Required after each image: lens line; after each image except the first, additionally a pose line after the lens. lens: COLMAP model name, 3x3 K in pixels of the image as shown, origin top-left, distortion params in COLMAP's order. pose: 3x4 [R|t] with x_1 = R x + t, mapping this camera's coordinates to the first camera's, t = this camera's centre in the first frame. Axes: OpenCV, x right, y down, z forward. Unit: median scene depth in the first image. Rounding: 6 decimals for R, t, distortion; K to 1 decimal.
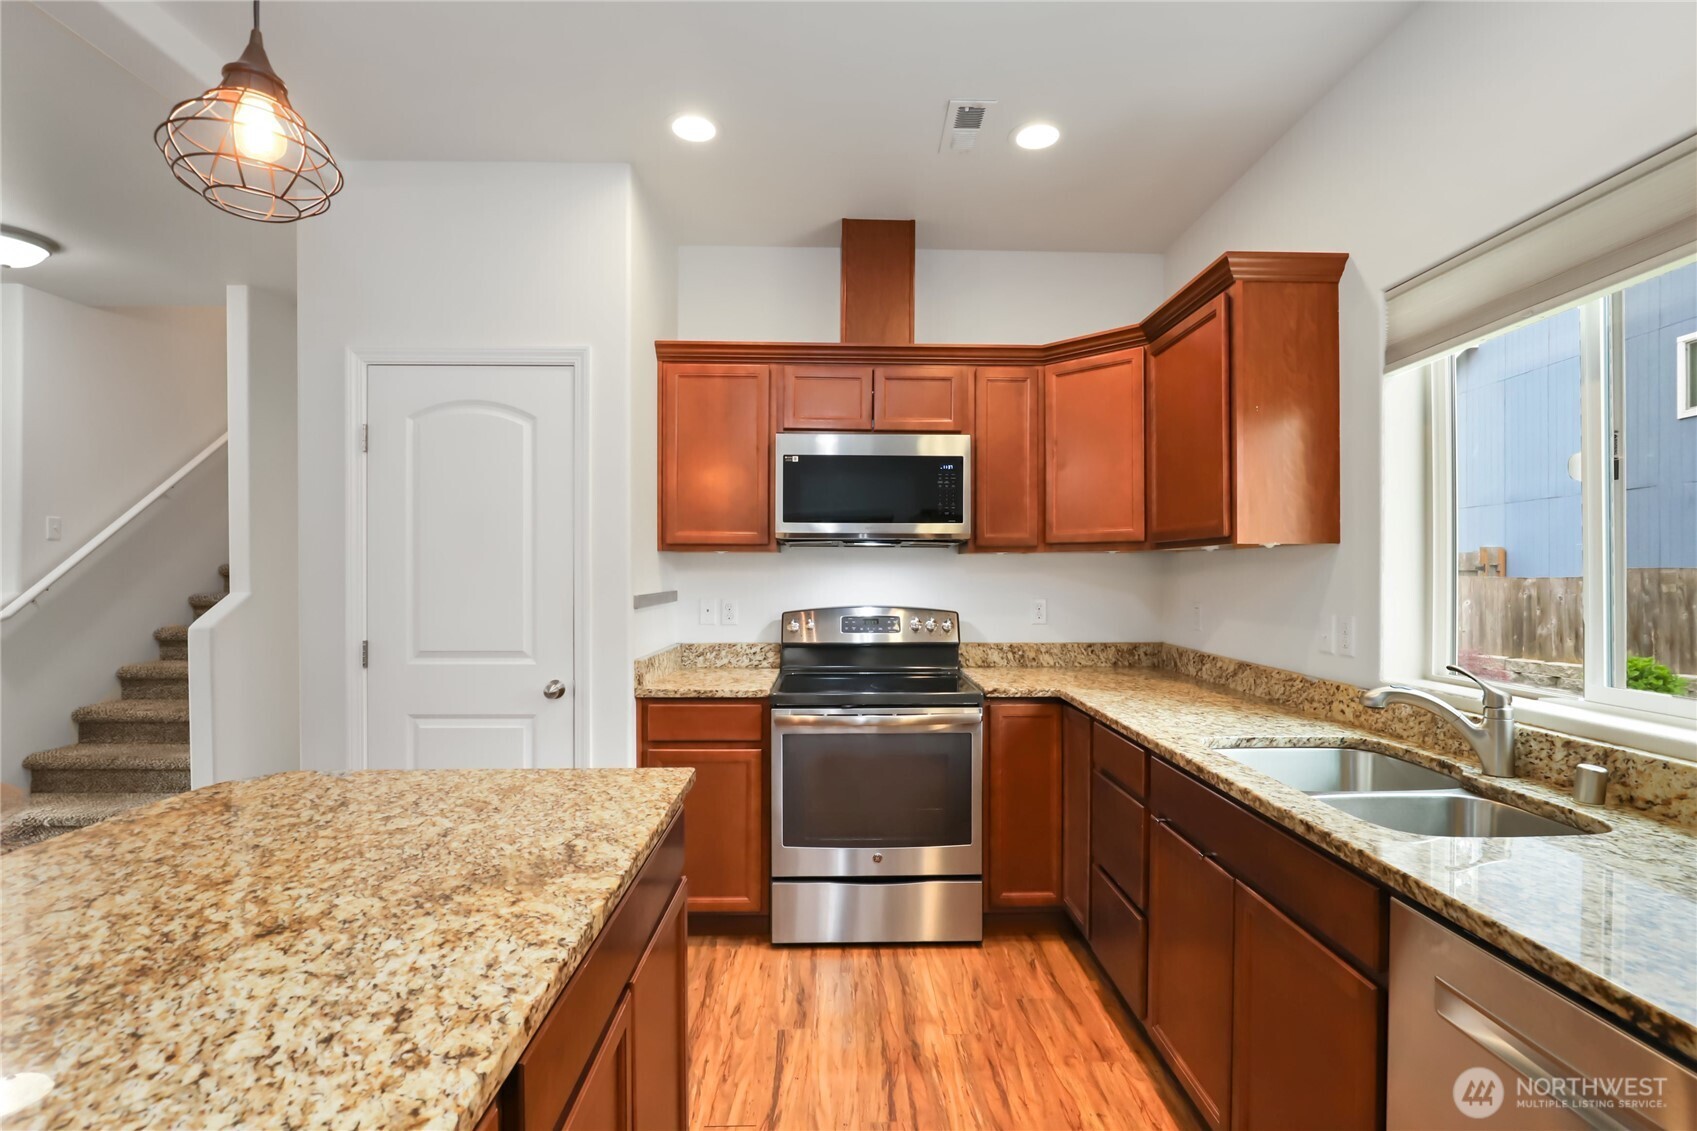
lens RADIAL K [[780.1, 0, 853.2], [0, 780.1, 571.2], [0, 0, 1]] dist [-0.017512, 0.000184]
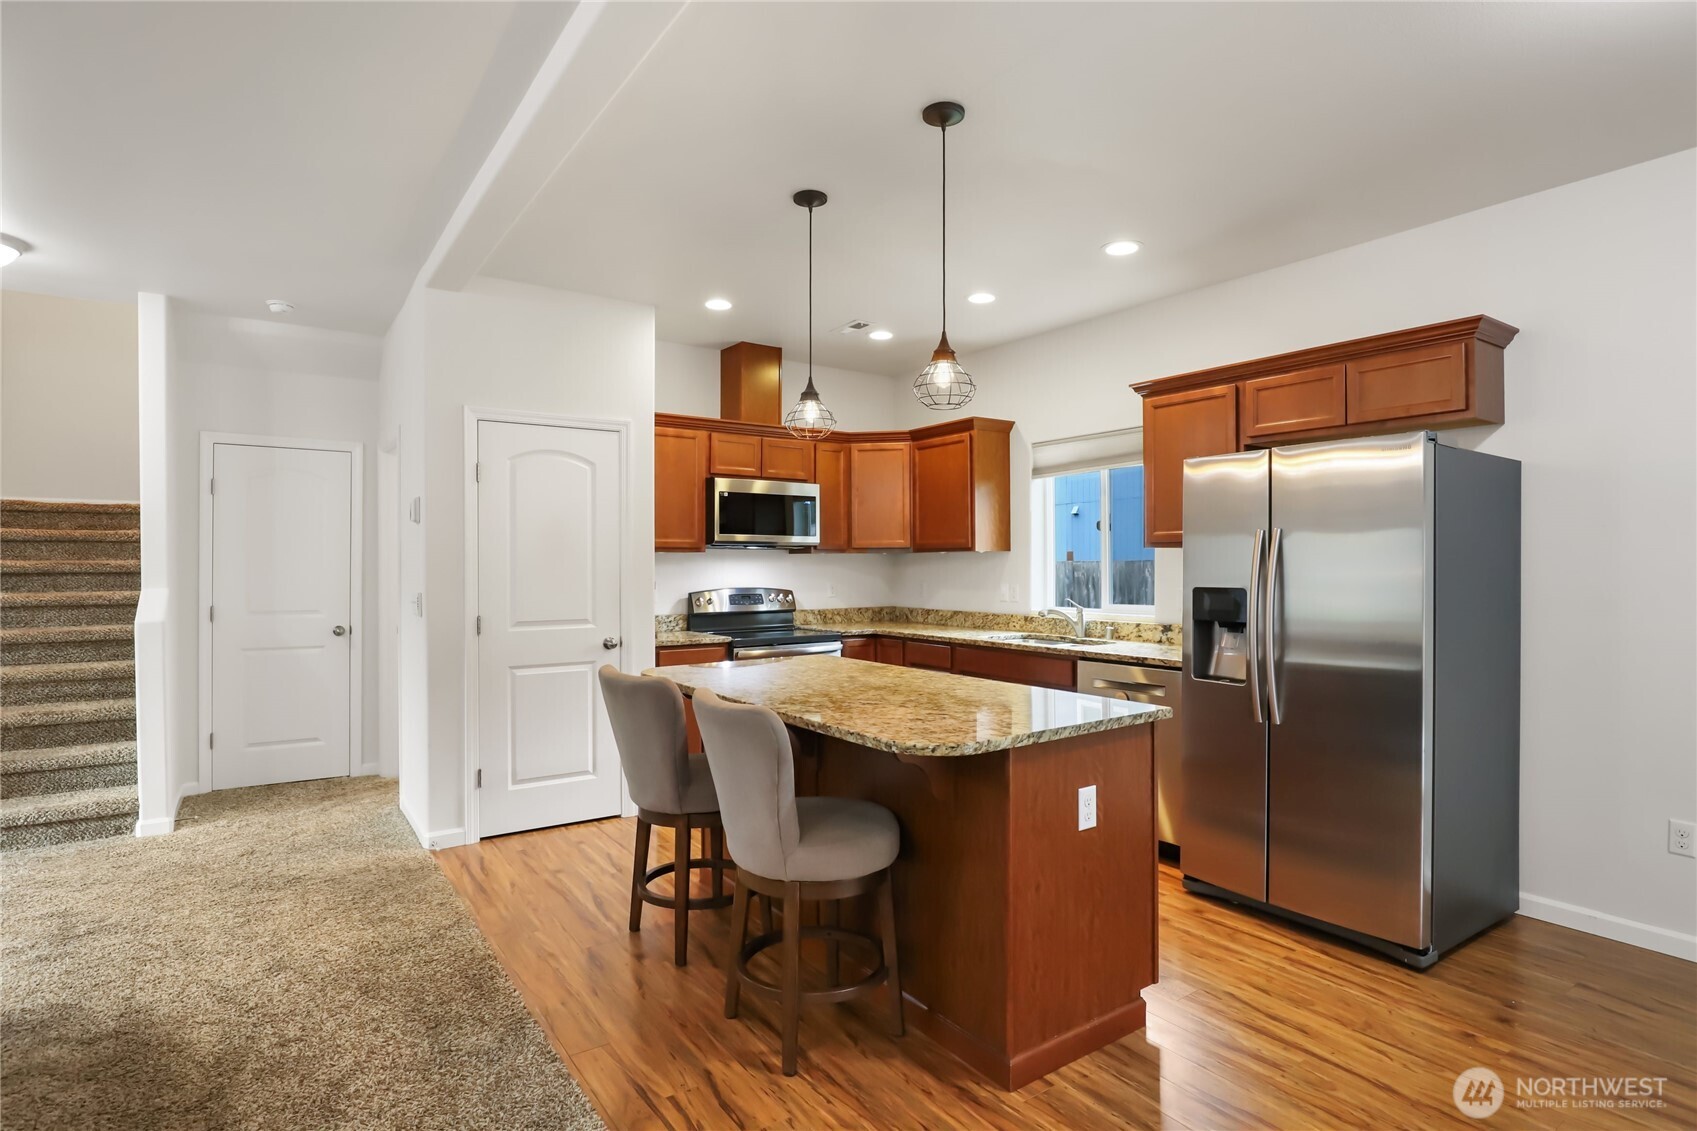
lens RADIAL K [[863.3, 0, 851.0], [0, 863.3, 562.1], [0, 0, 1]] dist [0.000258, 0.000173]
pose [[0.835823, -0.002247, 0.548995, -0.946858], [0.004270, 0.999988, -0.002408, -0.000656], [-0.548983, 0.004357, 0.835822, -0.695067]]
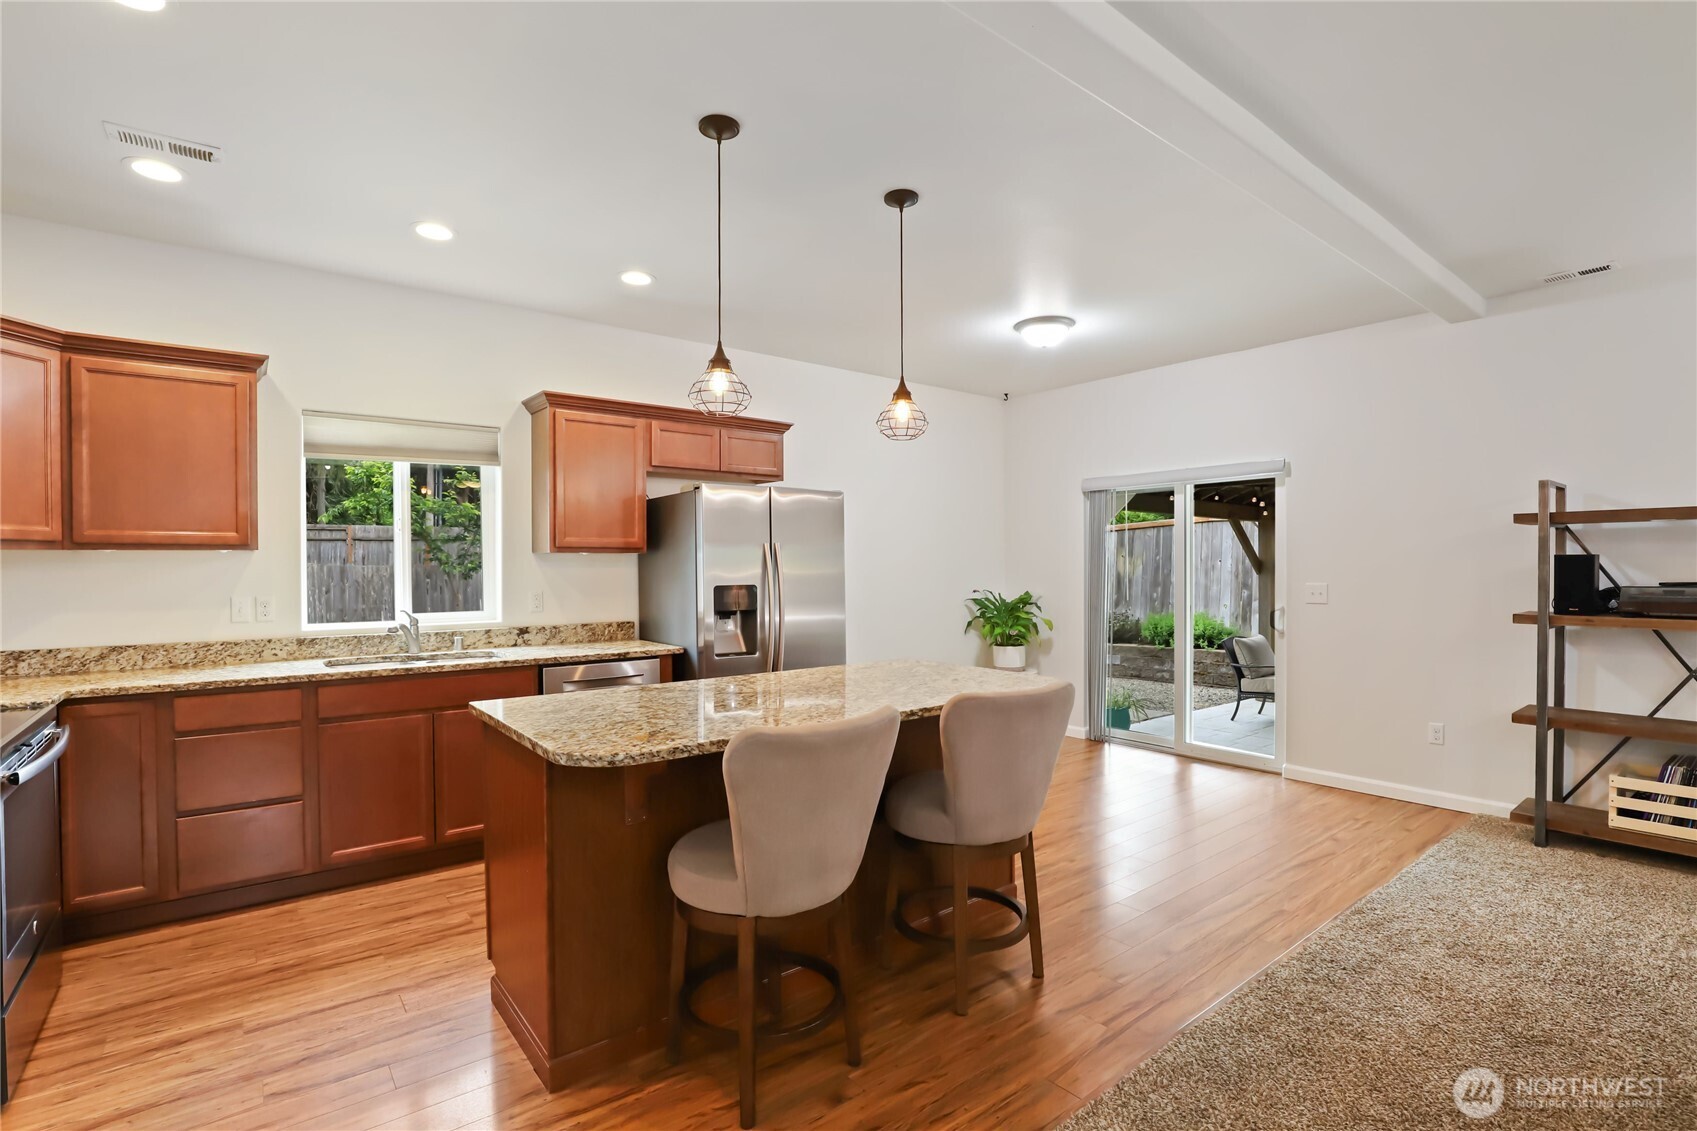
lens RADIAL K [[797.2, 0, 838.8], [0, 797.2, 573.1], [0, 0, 1]] dist [-0.024115, 0.000663]
pose [[-0.589918, -0.006547, 0.807436, -1.169305], [0.003632, 0.999935, 0.010761, -0.003485], [-0.807455, 0.009281, -0.589857, 0.844550]]
